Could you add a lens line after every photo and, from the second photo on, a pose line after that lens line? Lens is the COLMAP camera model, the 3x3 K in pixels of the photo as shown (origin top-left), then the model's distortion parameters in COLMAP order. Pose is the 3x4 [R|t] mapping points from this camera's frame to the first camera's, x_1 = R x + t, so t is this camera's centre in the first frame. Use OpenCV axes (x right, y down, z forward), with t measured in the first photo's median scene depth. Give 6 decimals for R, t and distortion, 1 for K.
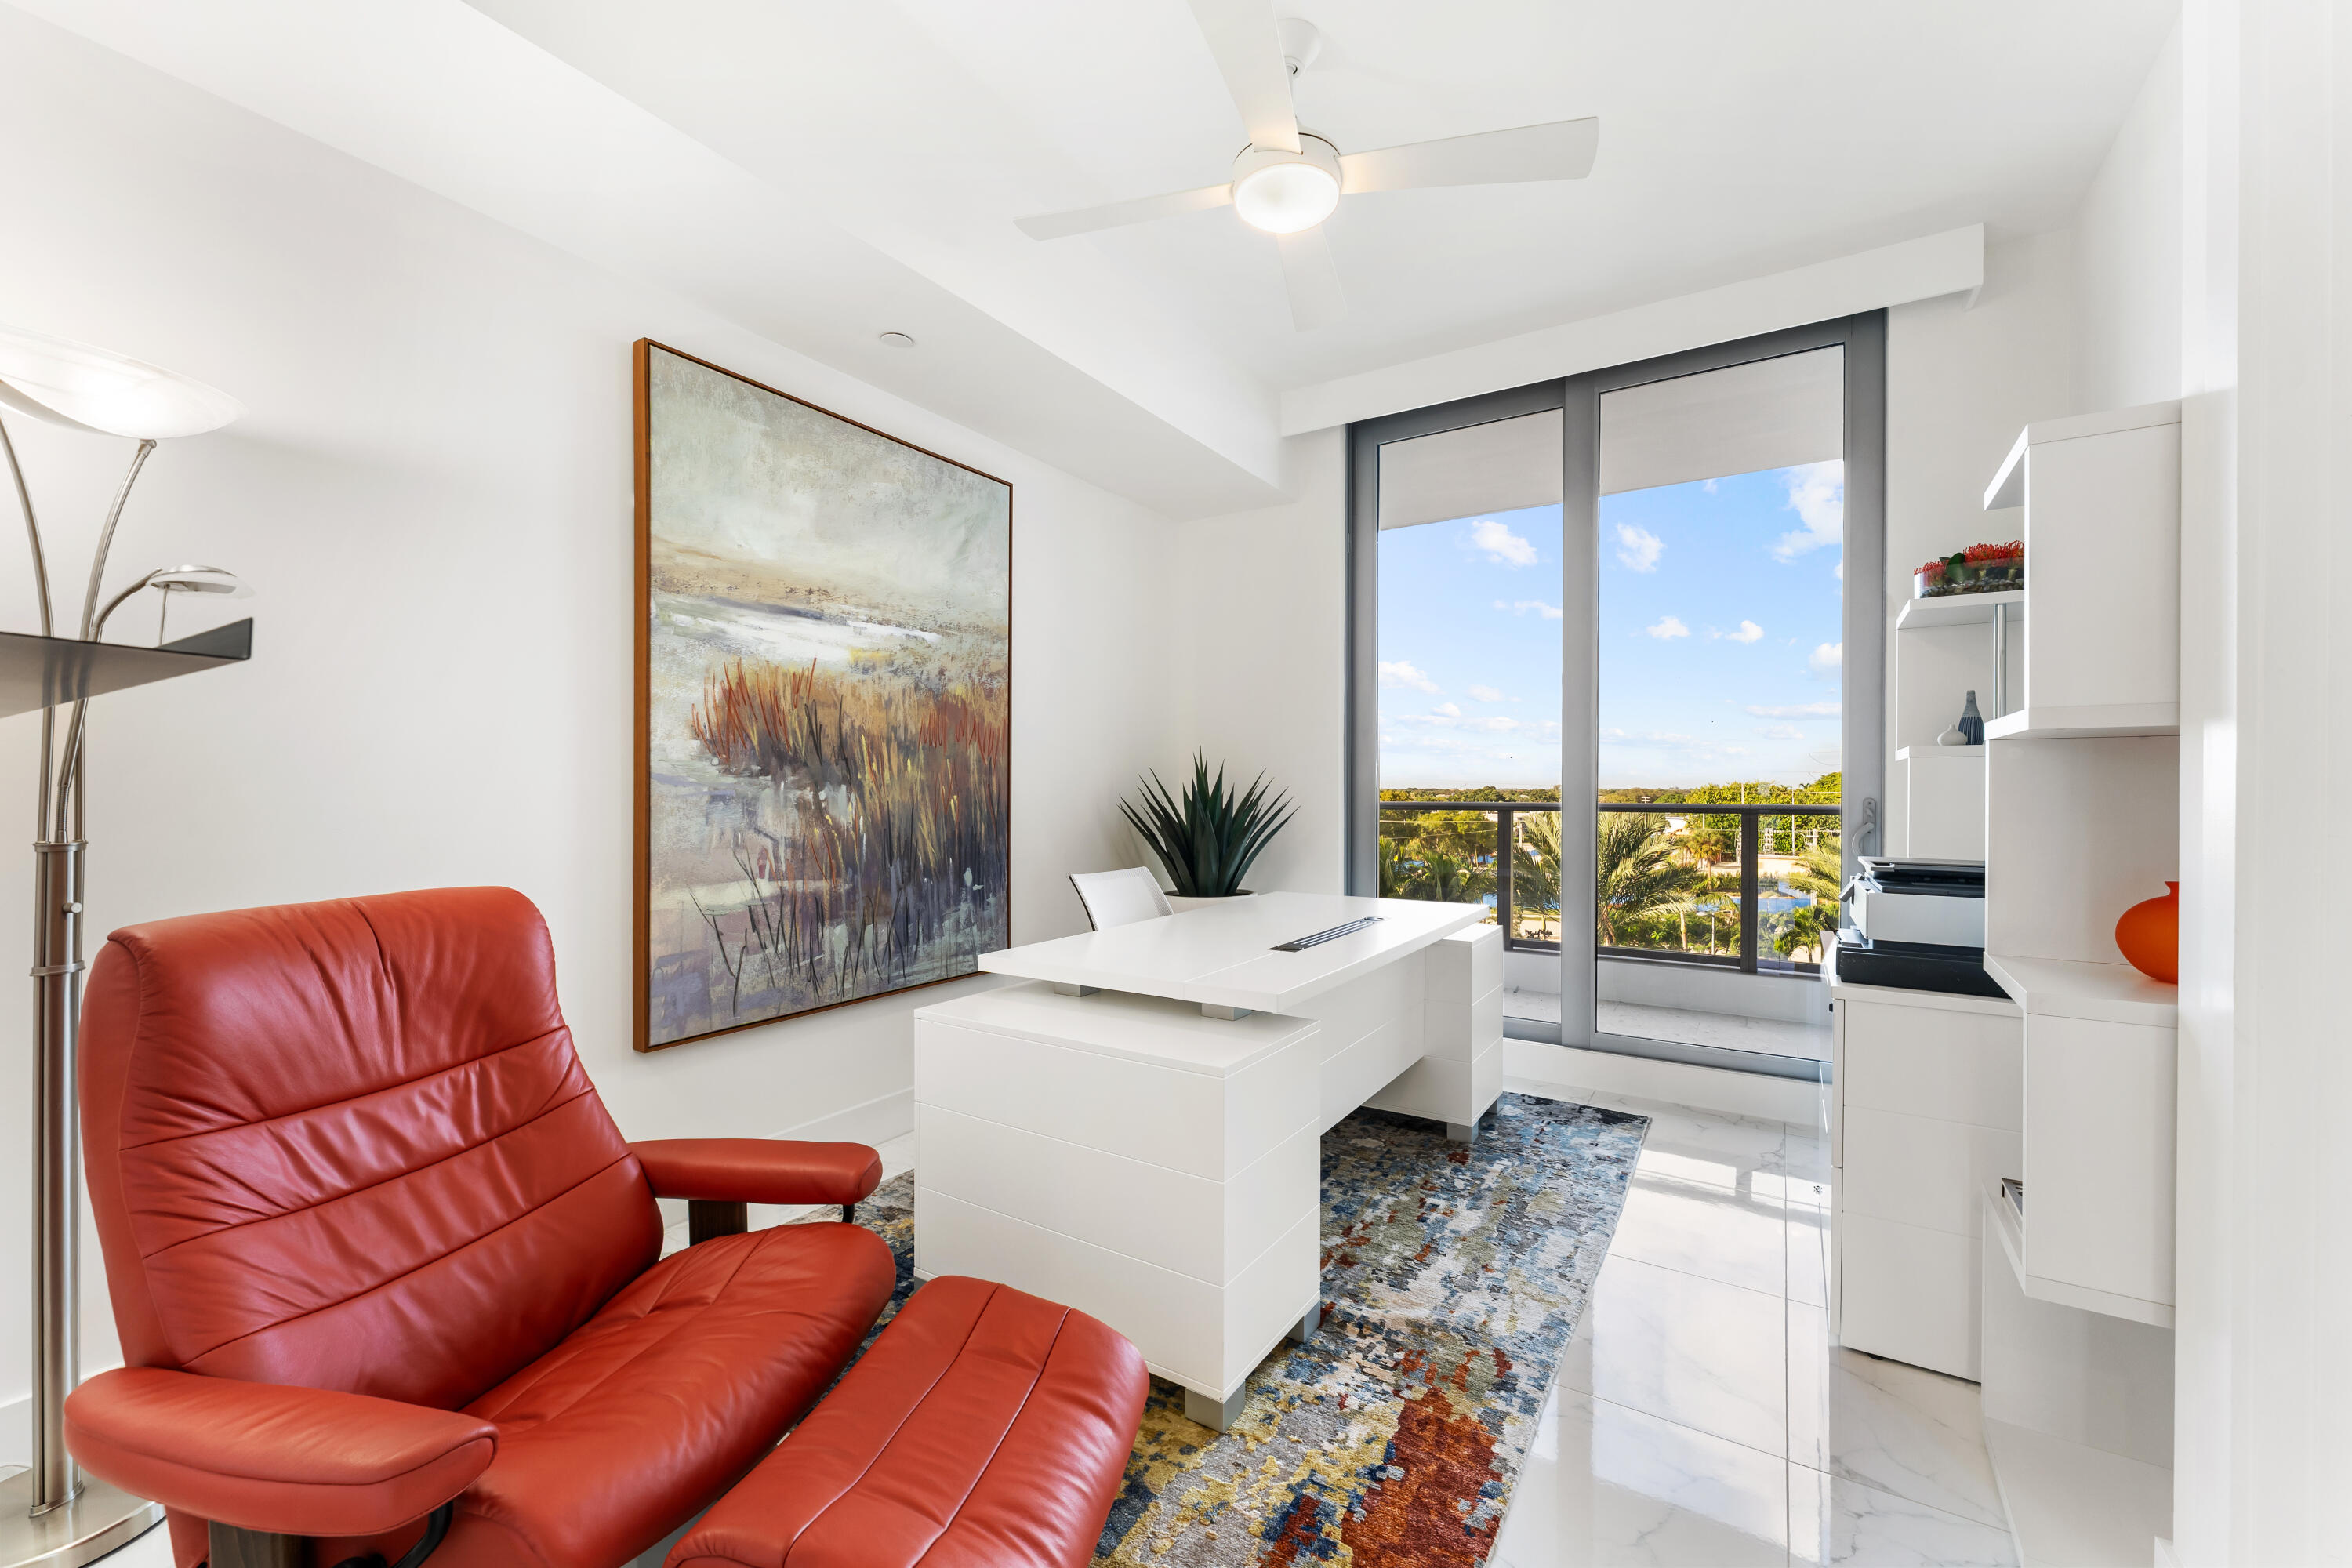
lens RADIAL K [[938.8, 0, 1176.4], [0, 938.8, 784.5], [0, 0, 1]] dist [0.000125, -0.001028]
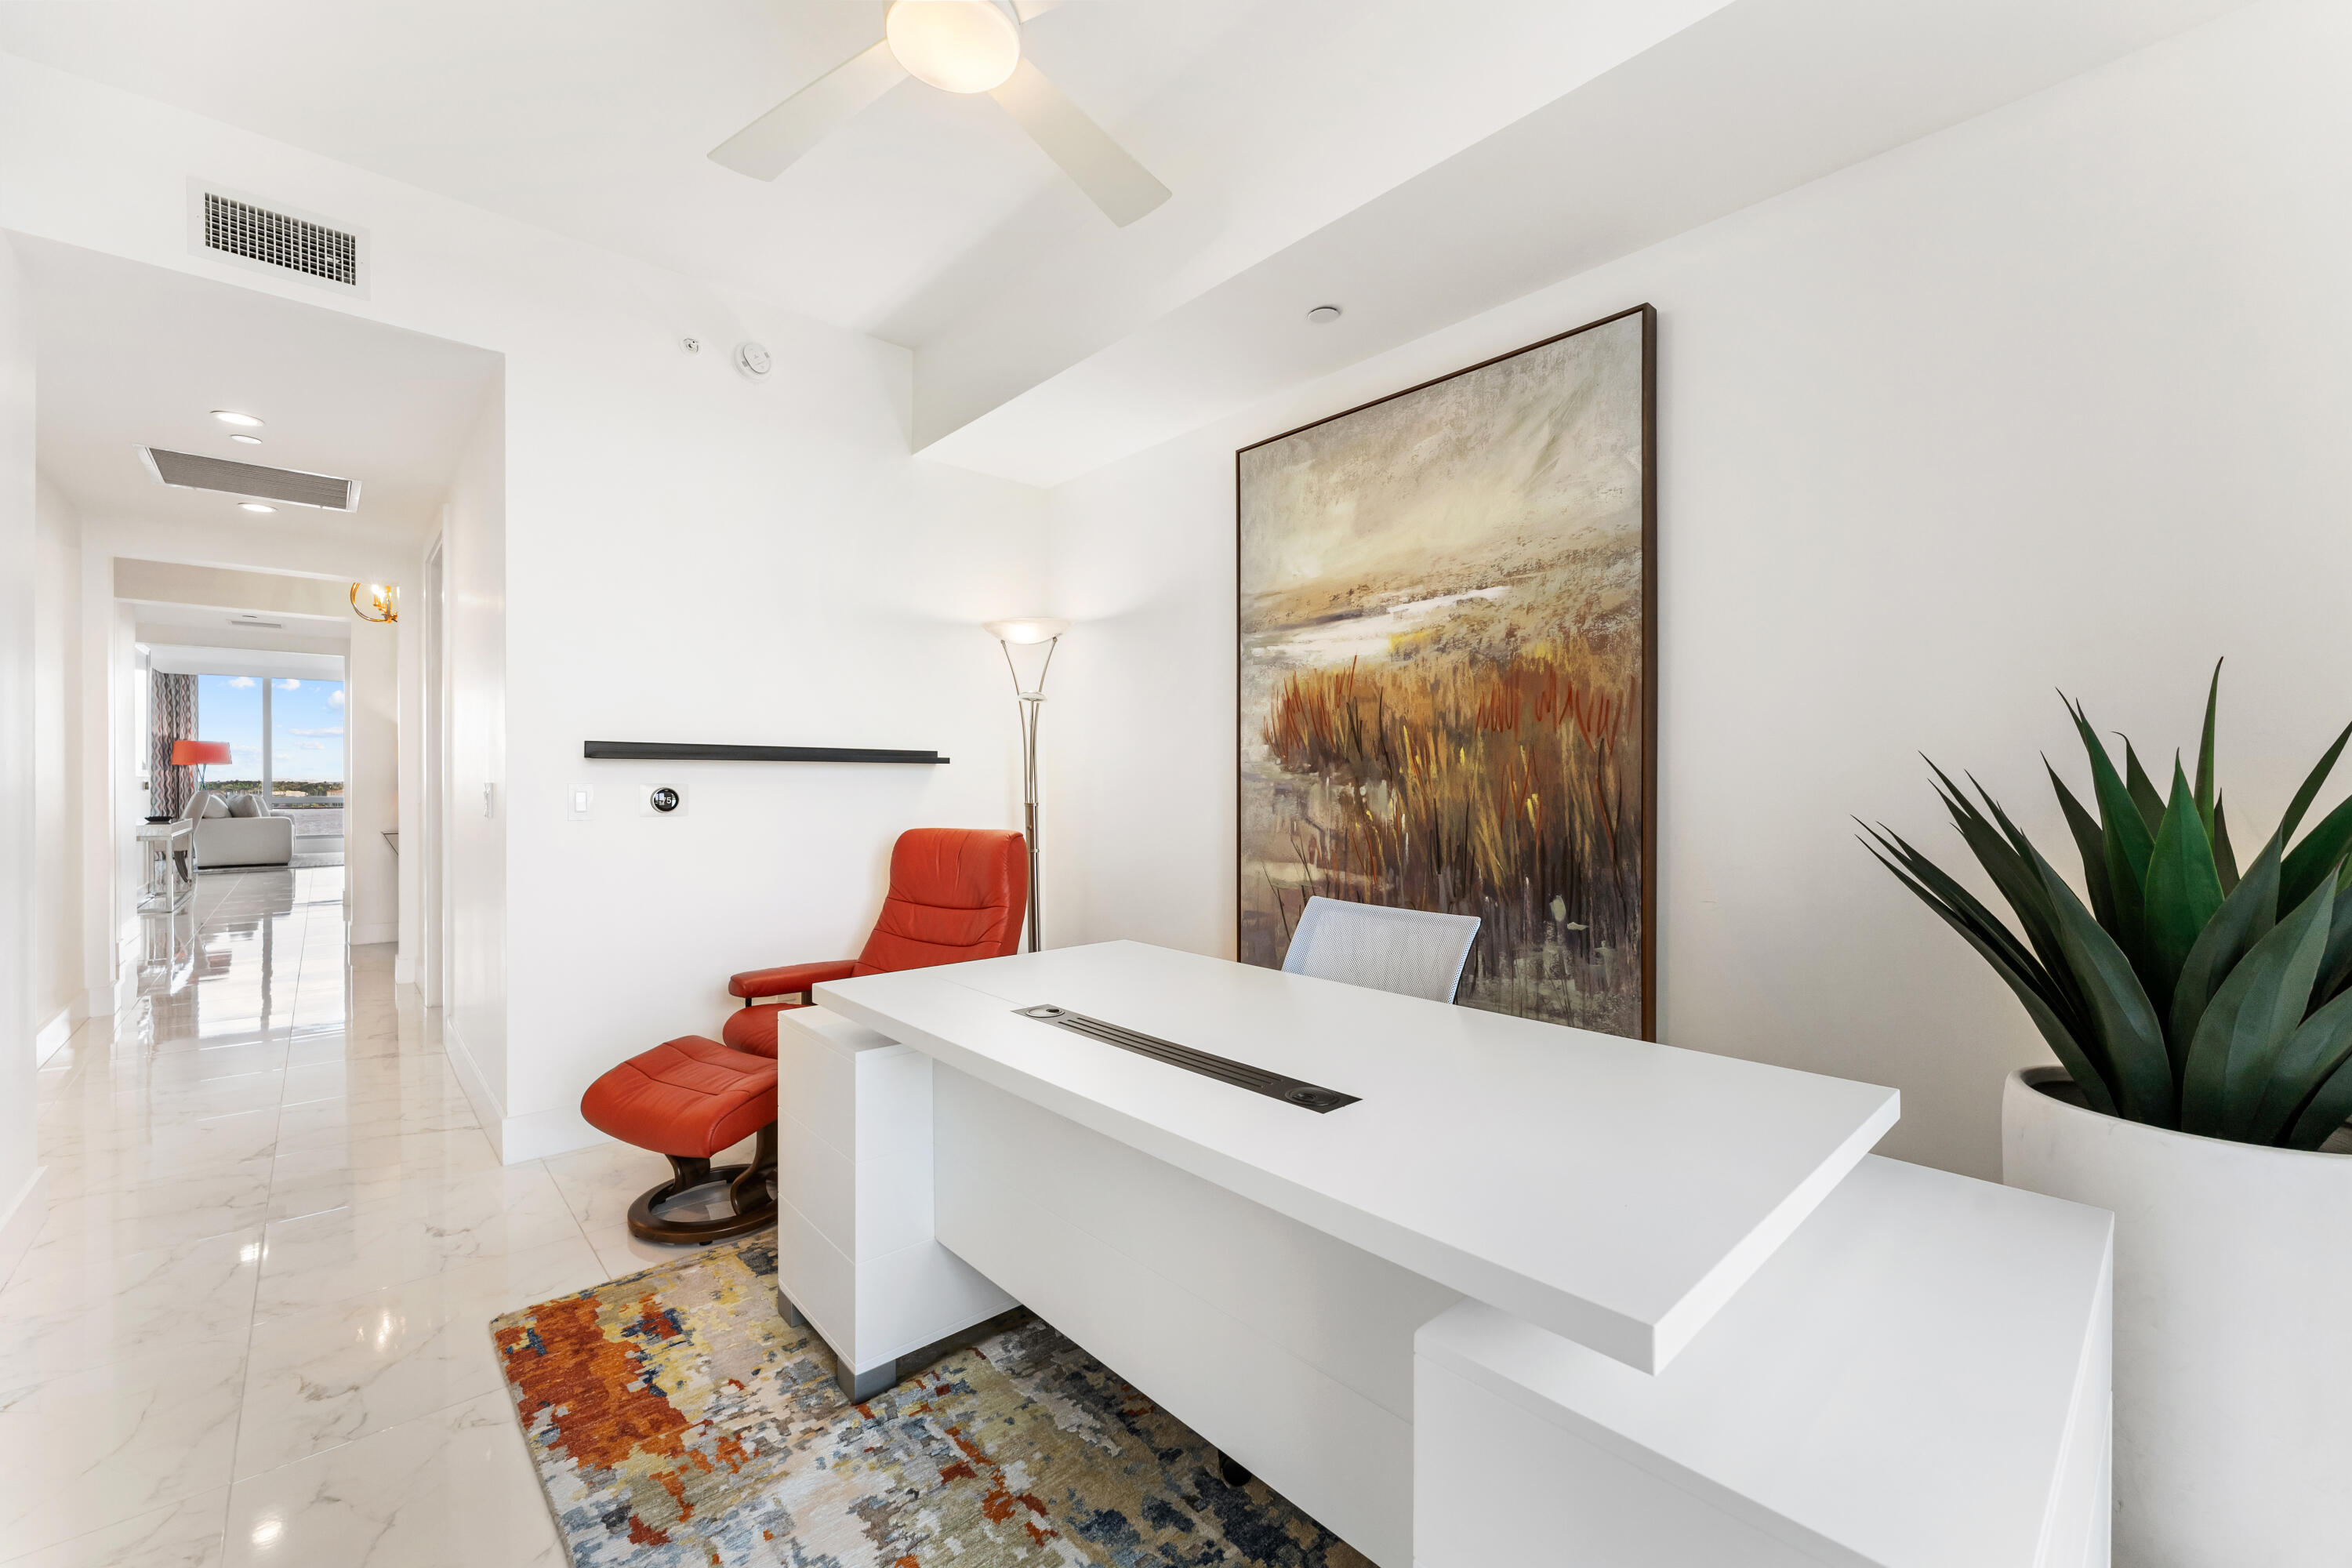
lens RADIAL K [[938.8, 0, 1177.6], [0, 938.8, 781.4], [0, 0, 1]] dist [0.000125, -0.001028]
pose [[-0.258829, -0.002320, -0.965920, 0.634831], [0.000661, 0.999996, -0.002579, 0.004105], [0.965923, -0.001306, -0.258827, 1.054692]]
